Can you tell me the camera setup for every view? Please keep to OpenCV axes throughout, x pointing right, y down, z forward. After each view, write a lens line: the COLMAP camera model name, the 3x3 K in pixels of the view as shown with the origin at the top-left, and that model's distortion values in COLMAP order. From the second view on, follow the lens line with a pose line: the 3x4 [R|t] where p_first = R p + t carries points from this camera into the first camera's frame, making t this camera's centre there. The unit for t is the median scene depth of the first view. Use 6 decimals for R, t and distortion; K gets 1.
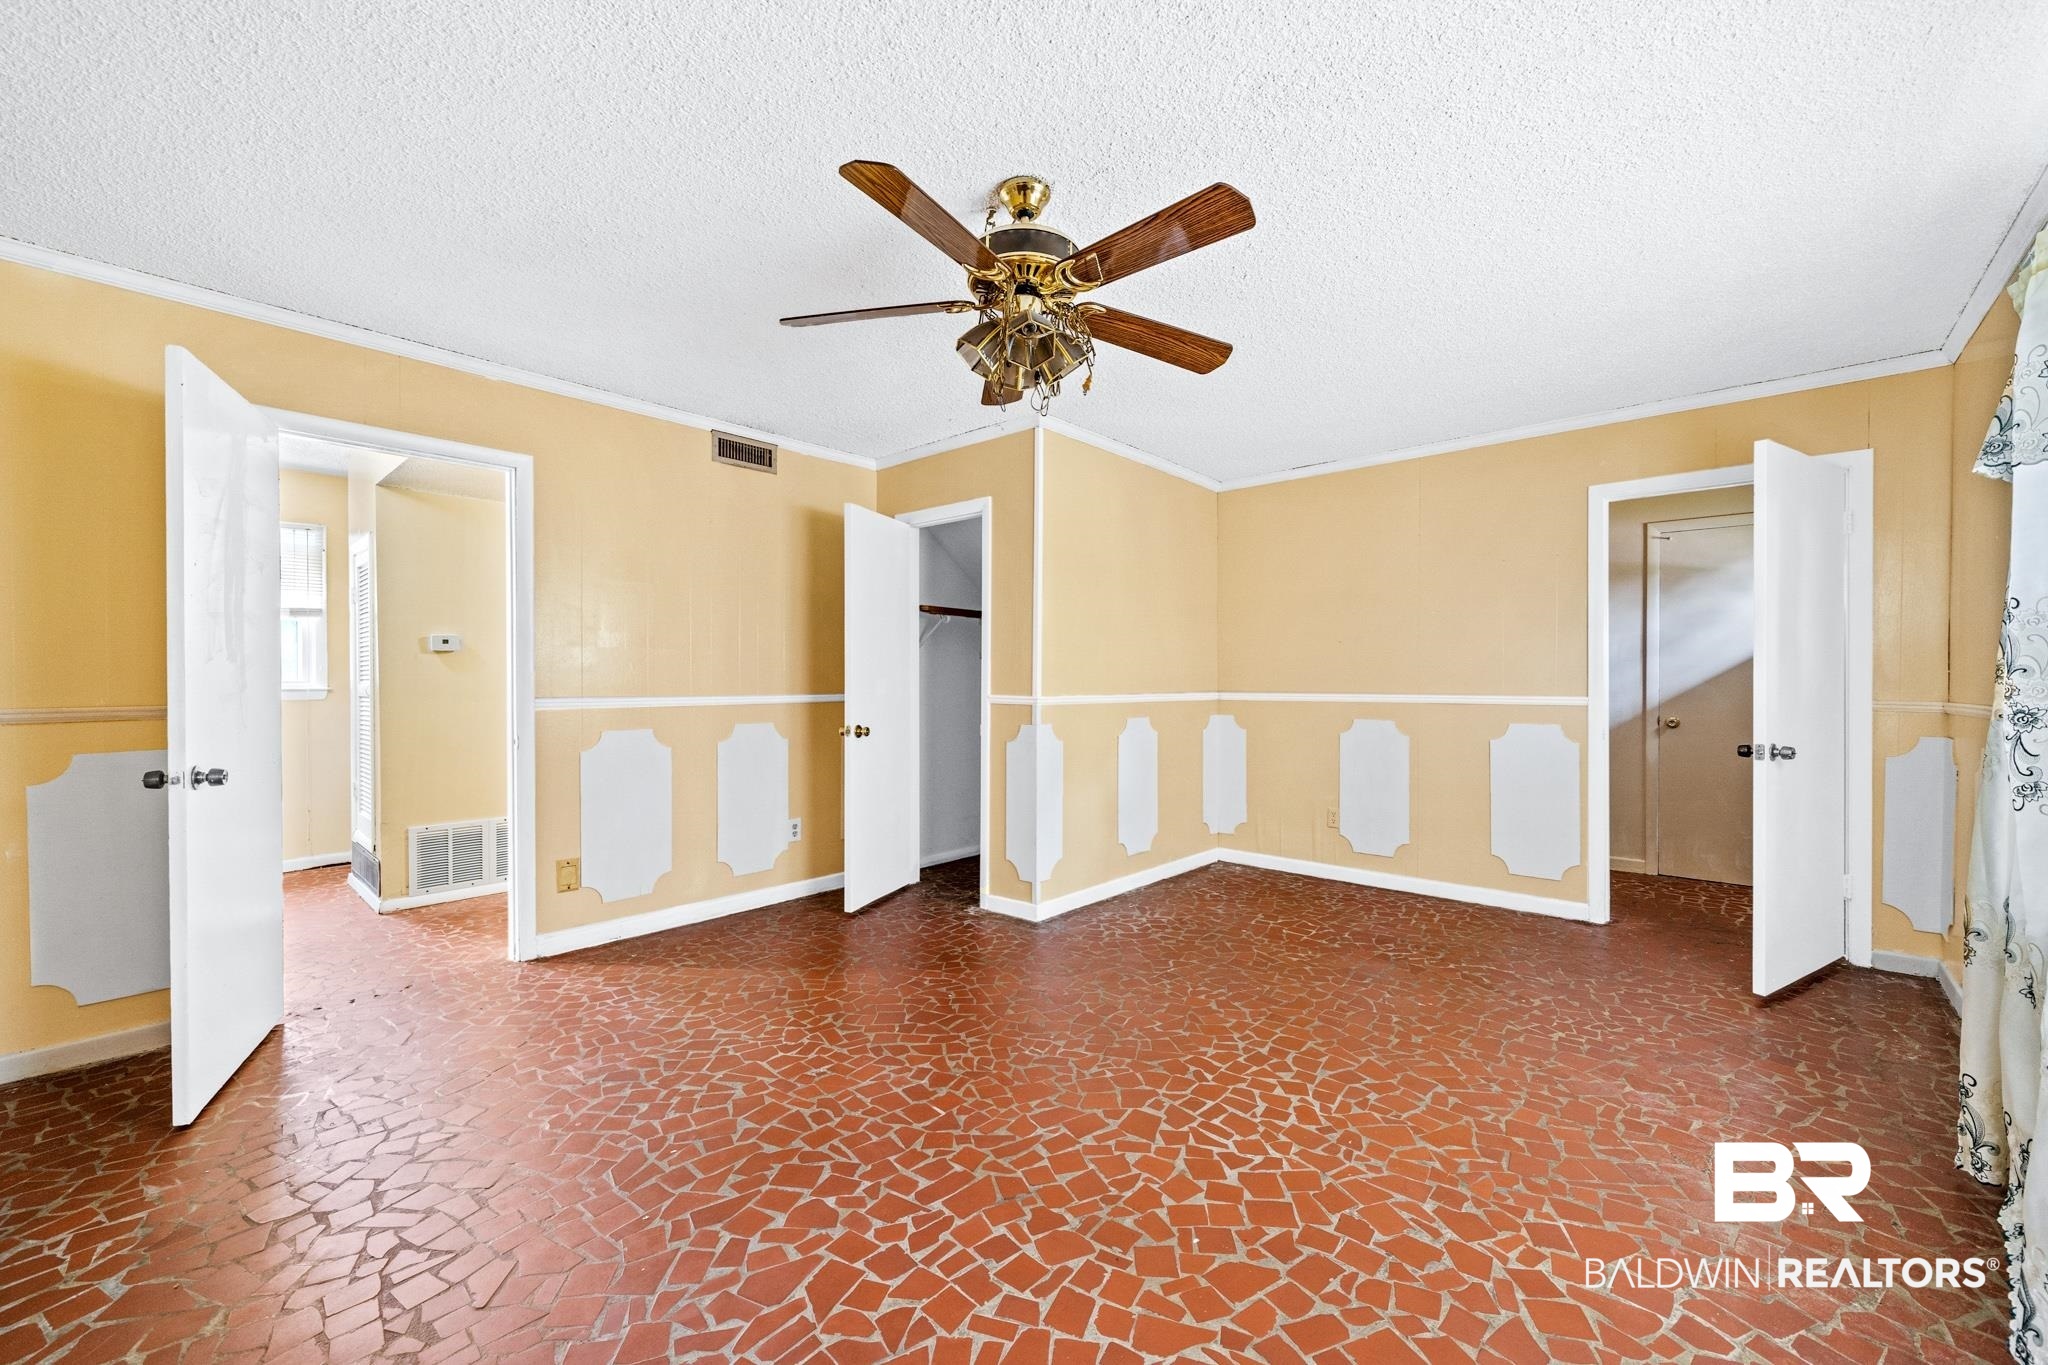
lens RADIAL K [[807.1, 0, 1020.0], [0, 807.1, 679.8], [0, 0, 1]] dist [-0.007898, -0.001397]
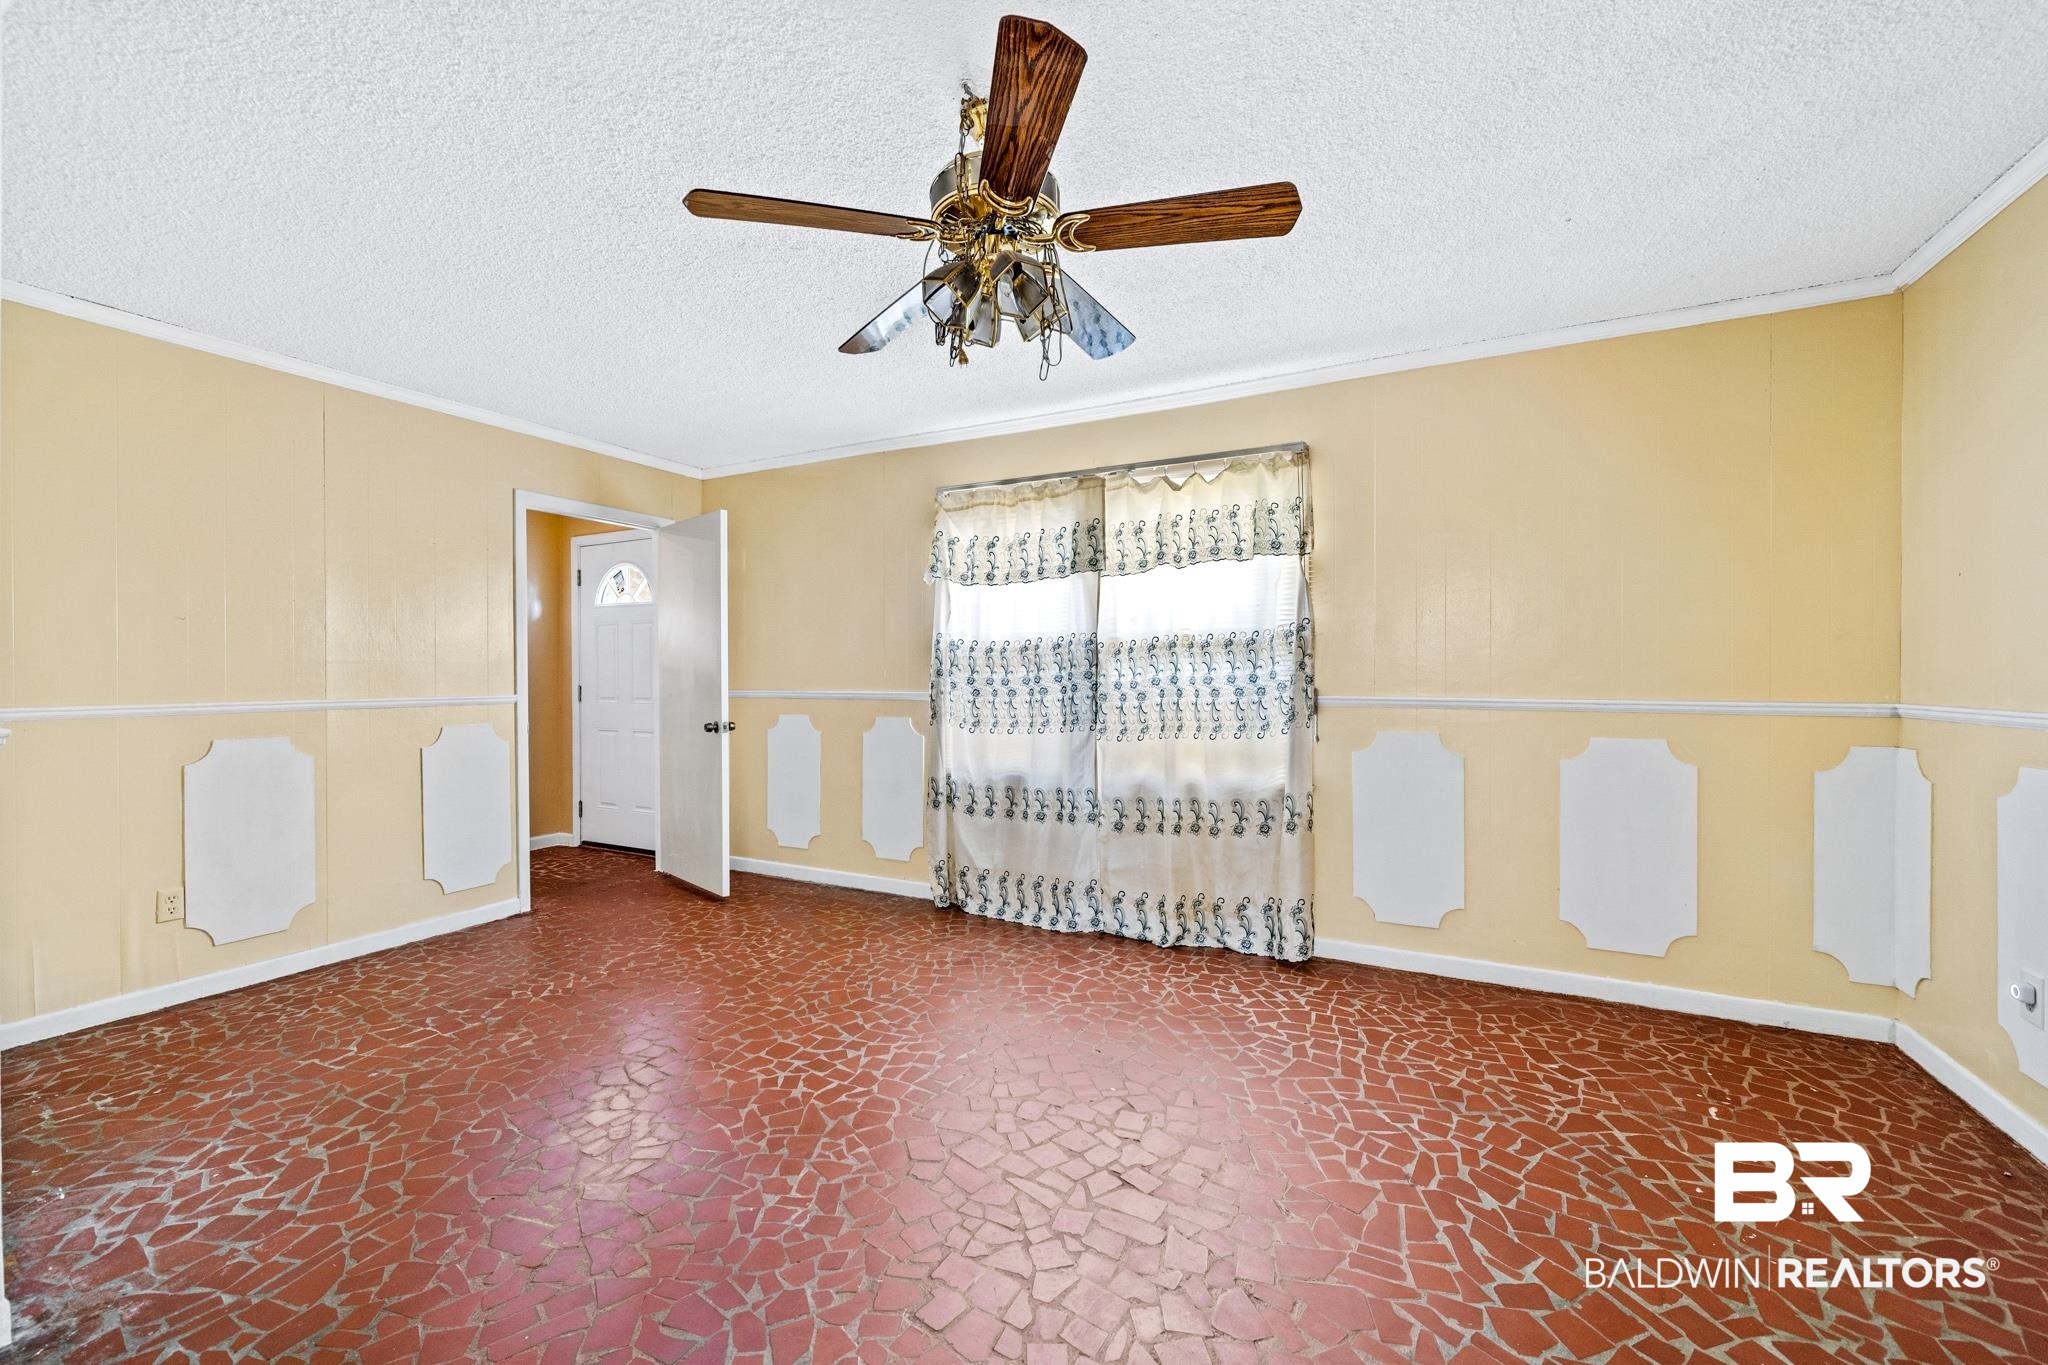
lens RADIAL K [[807.1, 0, 1020.8], [0, 807.1, 683.4], [0, 0, 1]] dist [-0.007898, -0.001397]
pose [[-0.266131, -0.011282, 0.963871, -0.508838], [0.007225, 0.999880, 0.013698, -0.003440], [-0.963910, 0.010610, -0.266017, 0.733802]]
